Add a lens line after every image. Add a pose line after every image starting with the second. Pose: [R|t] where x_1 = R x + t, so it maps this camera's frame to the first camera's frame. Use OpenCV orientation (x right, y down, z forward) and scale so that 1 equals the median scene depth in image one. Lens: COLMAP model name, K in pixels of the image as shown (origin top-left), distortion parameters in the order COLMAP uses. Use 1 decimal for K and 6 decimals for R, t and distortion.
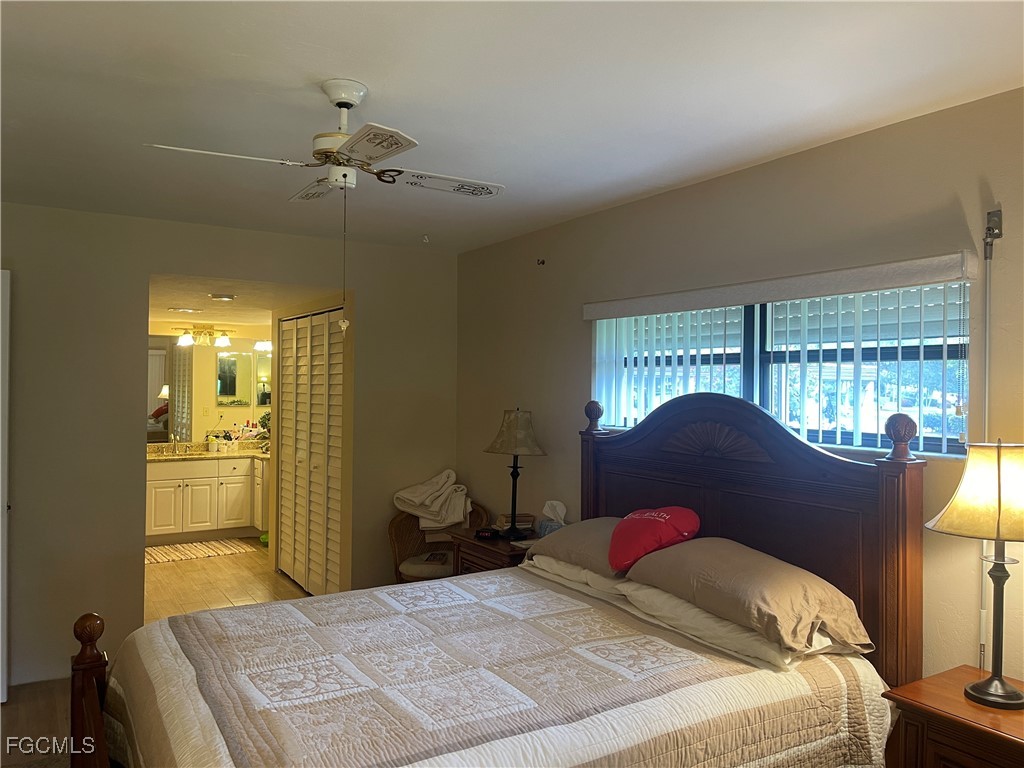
lens RADIAL K [[769.0, 0, 512.0], [0, 769.0, 384.3], [0, 0, 1]] dist [0.065869, -0.078768]
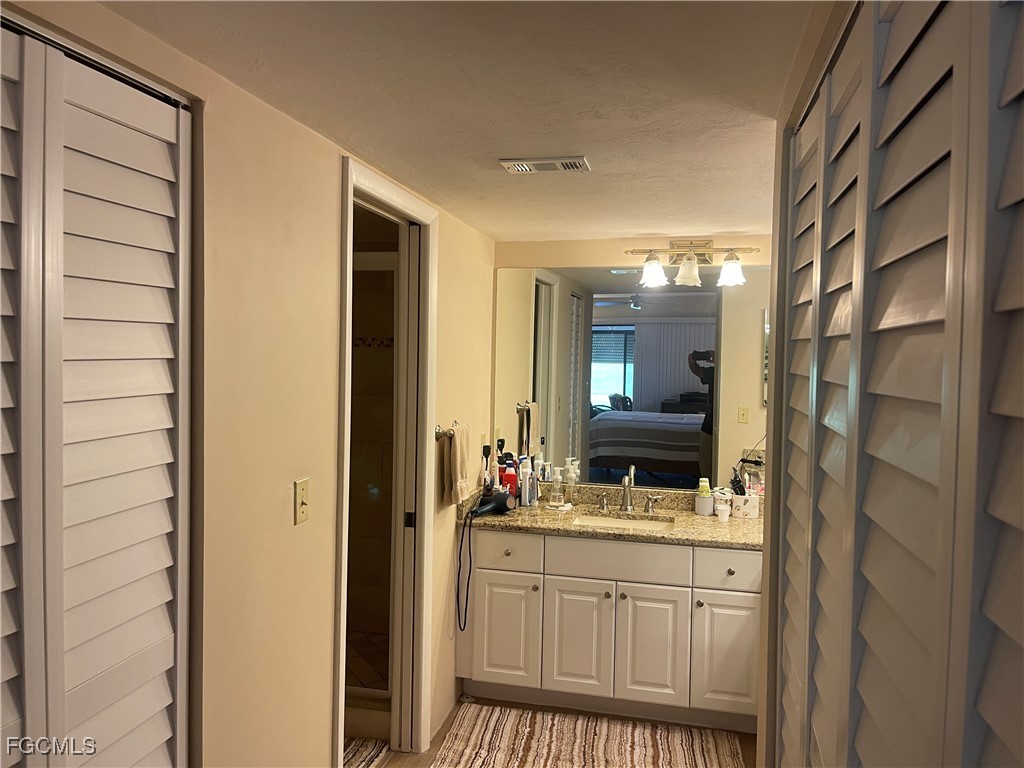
lens RADIAL K [[769.0, 0, 512.7], [0, 769.0, 383.7], [0, 0, 1]] dist [0.065869, -0.078768]
pose [[0.705488, 0.035335, -0.707841, -0.144051], [-0.015285, 0.999283, 0.034649, -0.005397], [0.708557, -0.013625, 0.705522, 0.602071]]
